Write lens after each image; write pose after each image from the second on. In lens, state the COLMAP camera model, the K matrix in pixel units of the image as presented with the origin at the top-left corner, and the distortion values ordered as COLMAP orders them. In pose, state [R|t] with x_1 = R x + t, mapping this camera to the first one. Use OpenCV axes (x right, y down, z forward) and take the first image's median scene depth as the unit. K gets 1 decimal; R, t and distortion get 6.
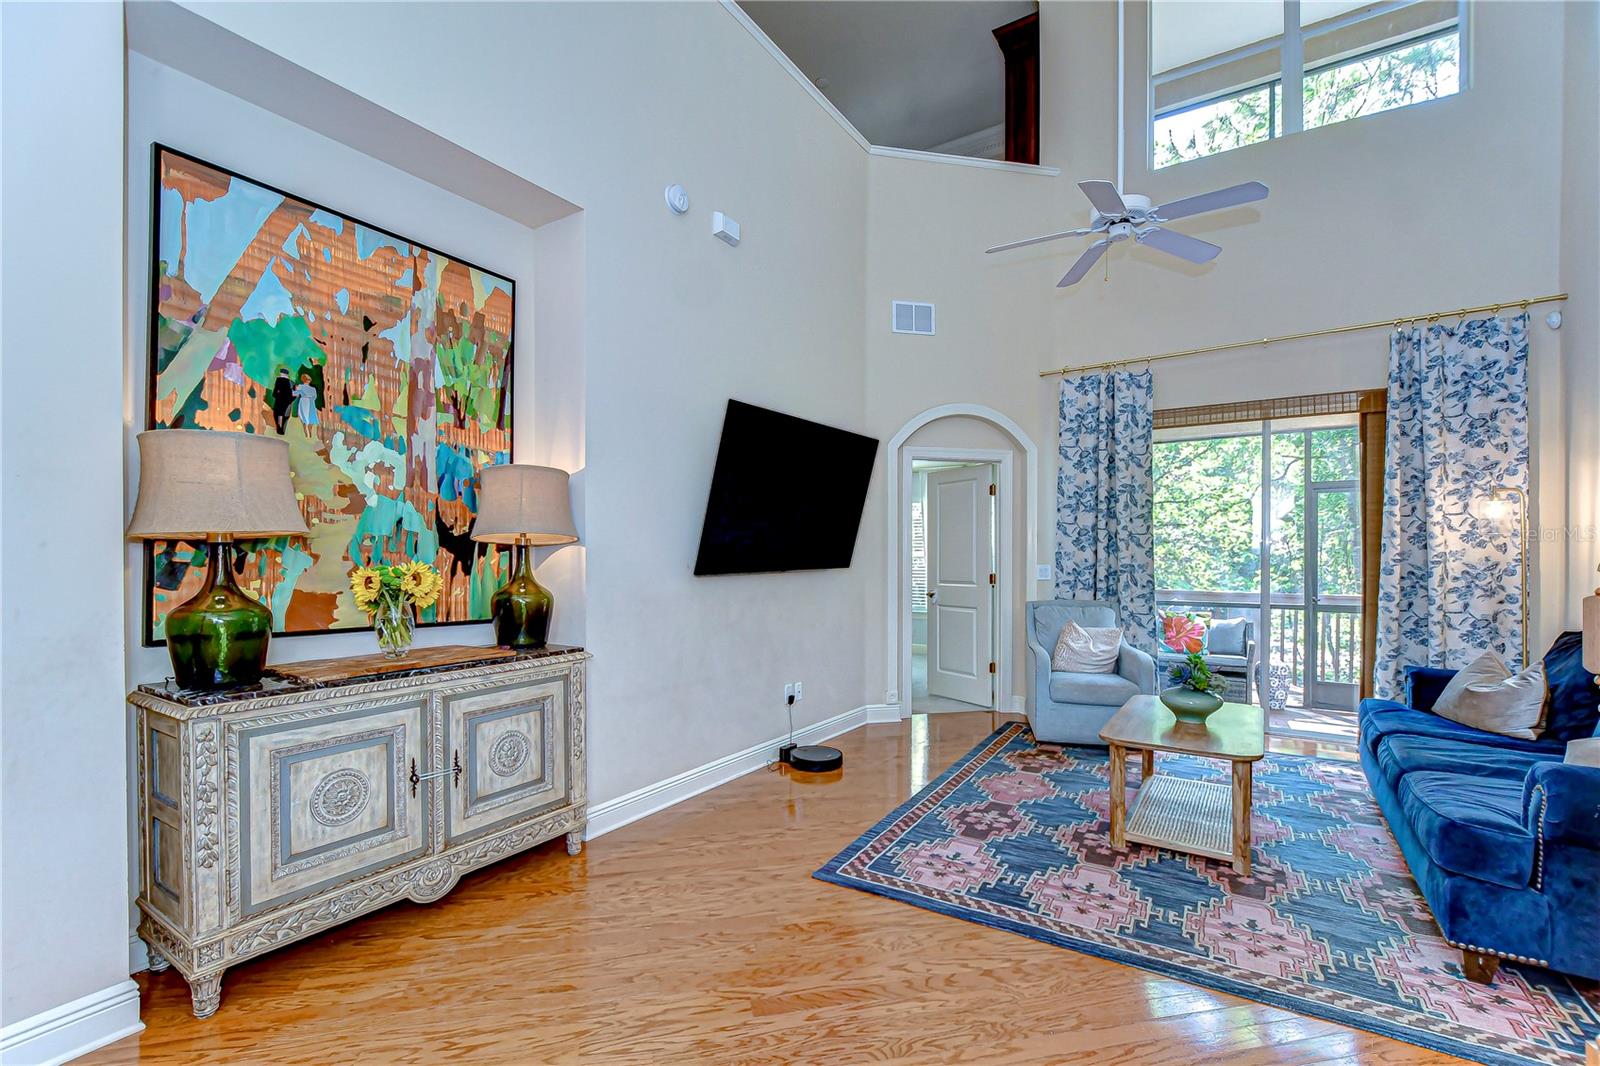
lens RADIAL K [[736.8, 0, 772.2], [0, 736.8, 563.8], [0, 0, 1]] dist [-0.002718, -0.000943]
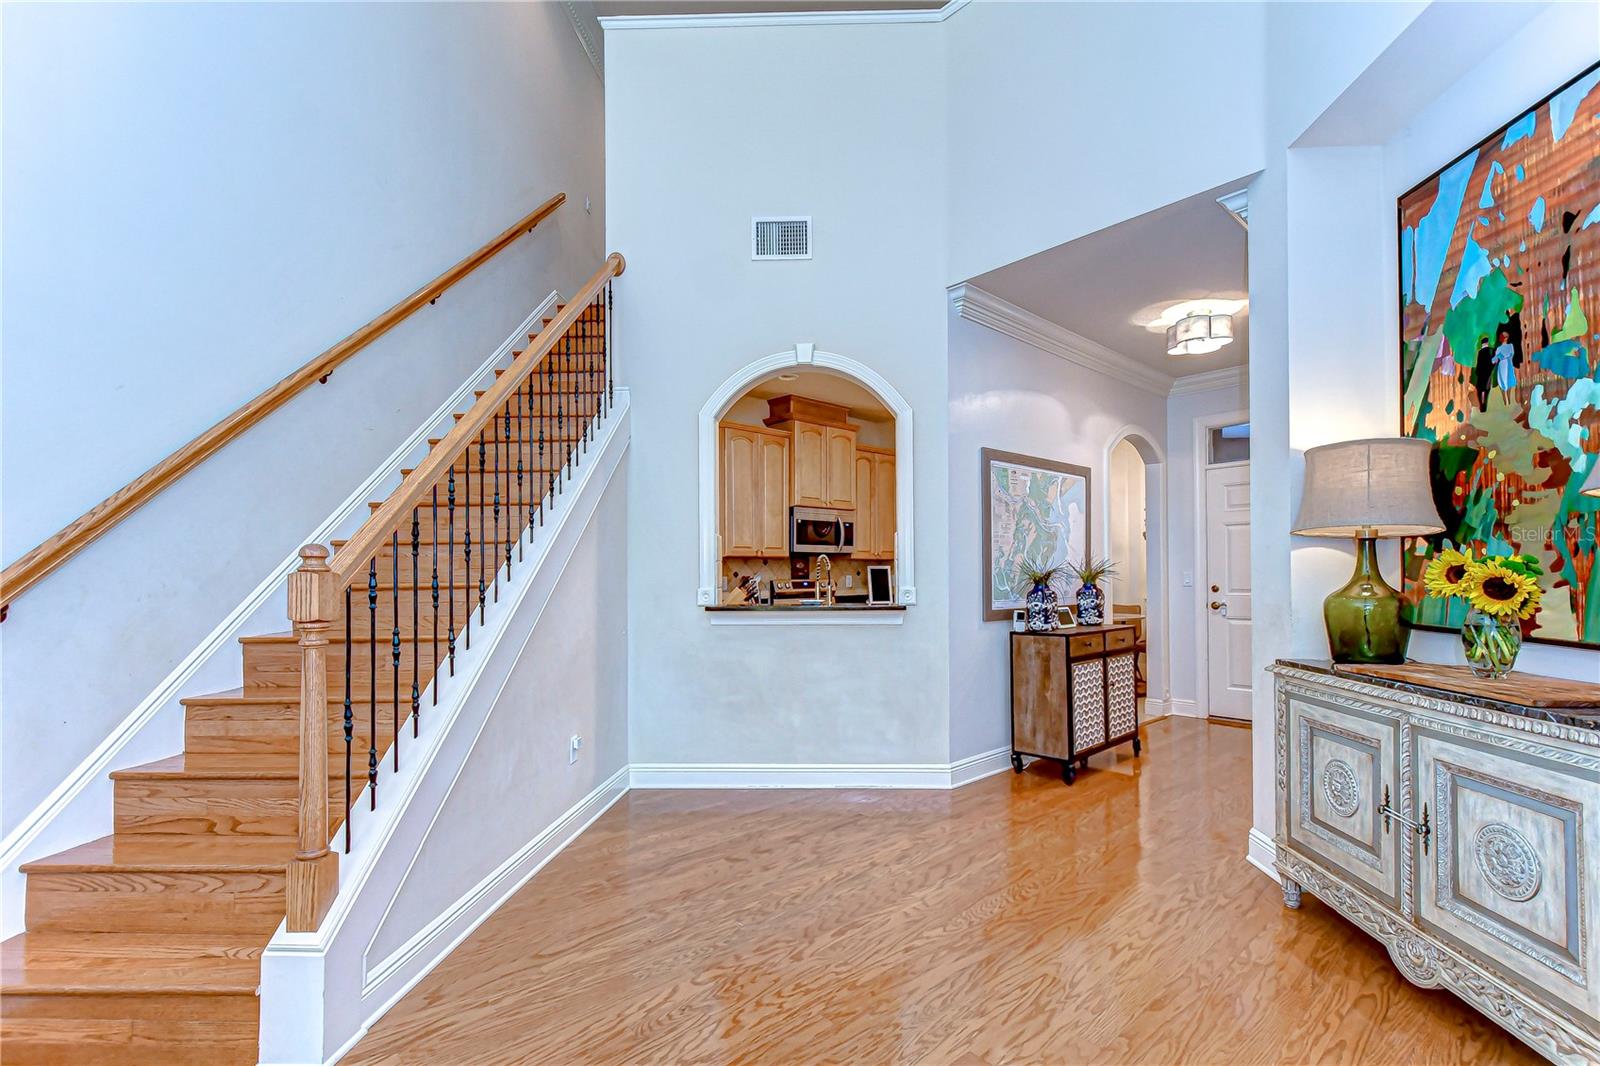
lens RADIAL K [[734.8, 0, 840.0], [0, 734.8, 571.9], [0, 0, 1]] dist [-0.000455, -0.007833]
pose [[-0.846215, 0.000996, -0.532841, 0.431909], [0.000093, 0.999999, 0.001722, 0.016470], [0.532842, 0.001408, -0.846214, 1.216693]]
